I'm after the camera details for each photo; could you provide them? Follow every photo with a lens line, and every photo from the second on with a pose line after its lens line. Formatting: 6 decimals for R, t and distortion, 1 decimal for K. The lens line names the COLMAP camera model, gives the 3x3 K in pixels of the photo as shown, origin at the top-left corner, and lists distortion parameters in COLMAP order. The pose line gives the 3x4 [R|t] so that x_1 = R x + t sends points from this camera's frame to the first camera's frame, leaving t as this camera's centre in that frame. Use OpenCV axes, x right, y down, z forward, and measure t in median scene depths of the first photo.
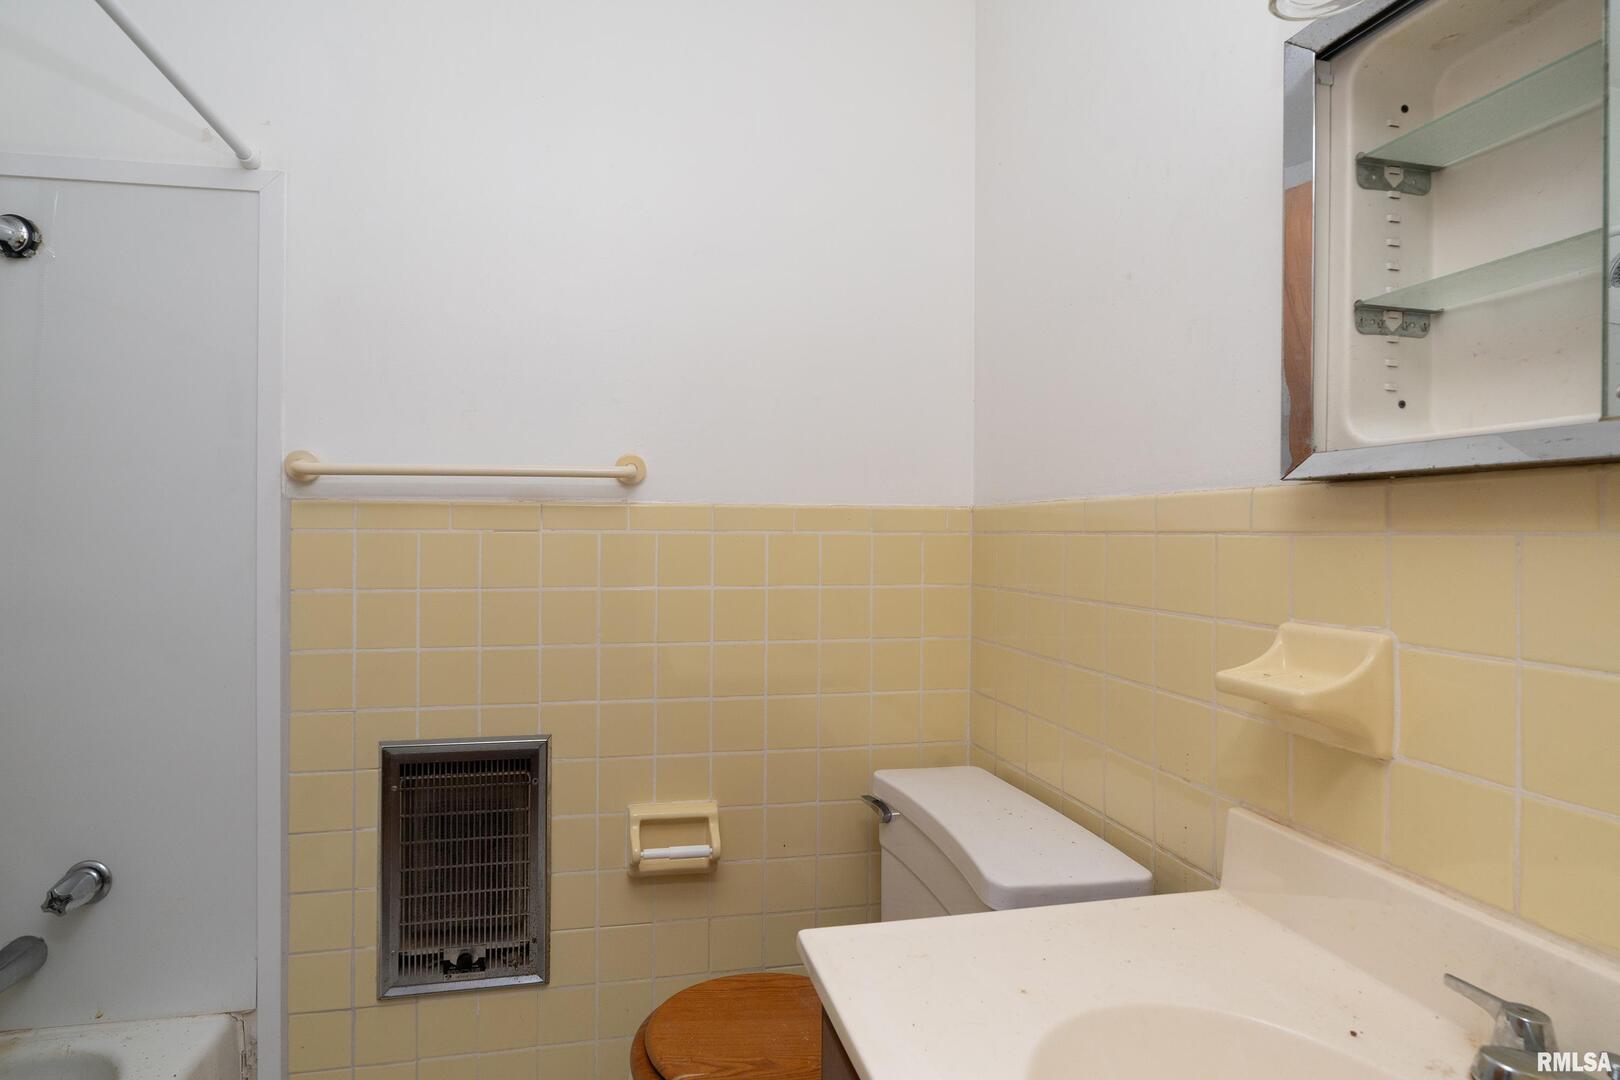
lens RADIAL K [[772.1, 0, 810.0], [0, 772.1, 540.0], [0, 0, 1]] dist [-0.017400, 0.004841]
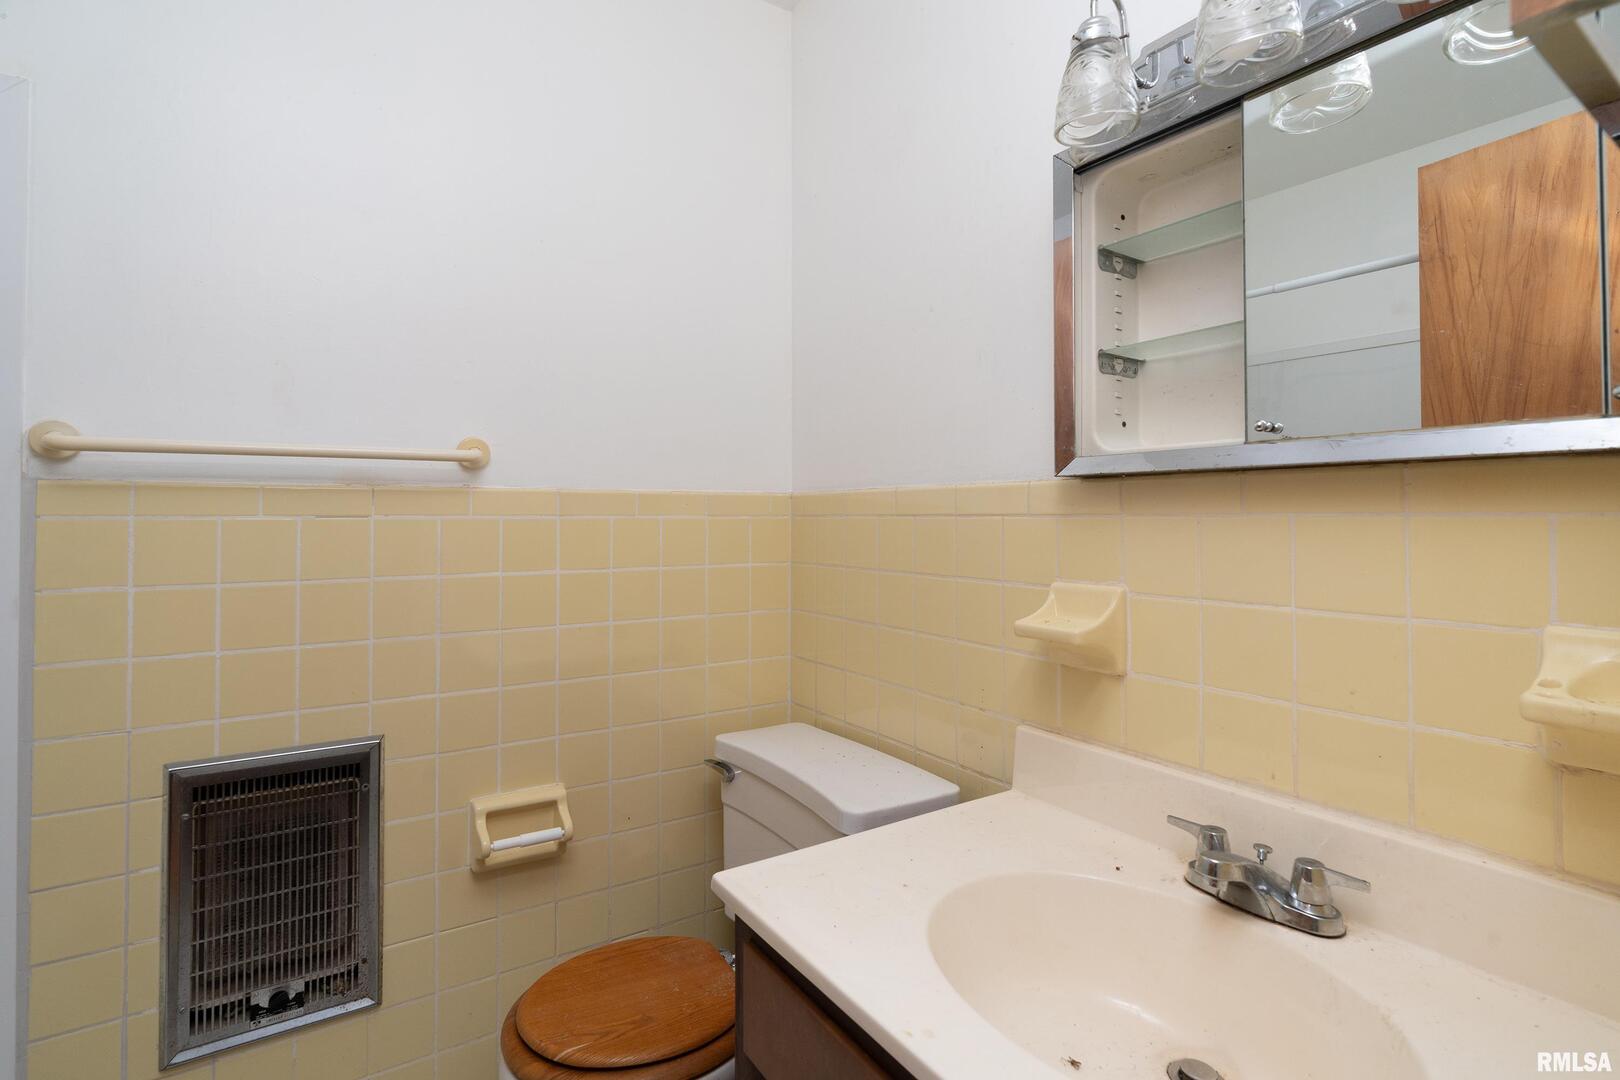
lens RADIAL K [[770.2, 0, 816.9], [0, 770.2, 510.6], [0, 0, 1]] dist [-0.018831, 0.004825]
pose [[0.922709, -0.002496, 0.385488, -0.215637], [0.008480, 0.999868, -0.013823, -0.001904], [-0.385403, 0.016024, 0.922609, -0.065313]]
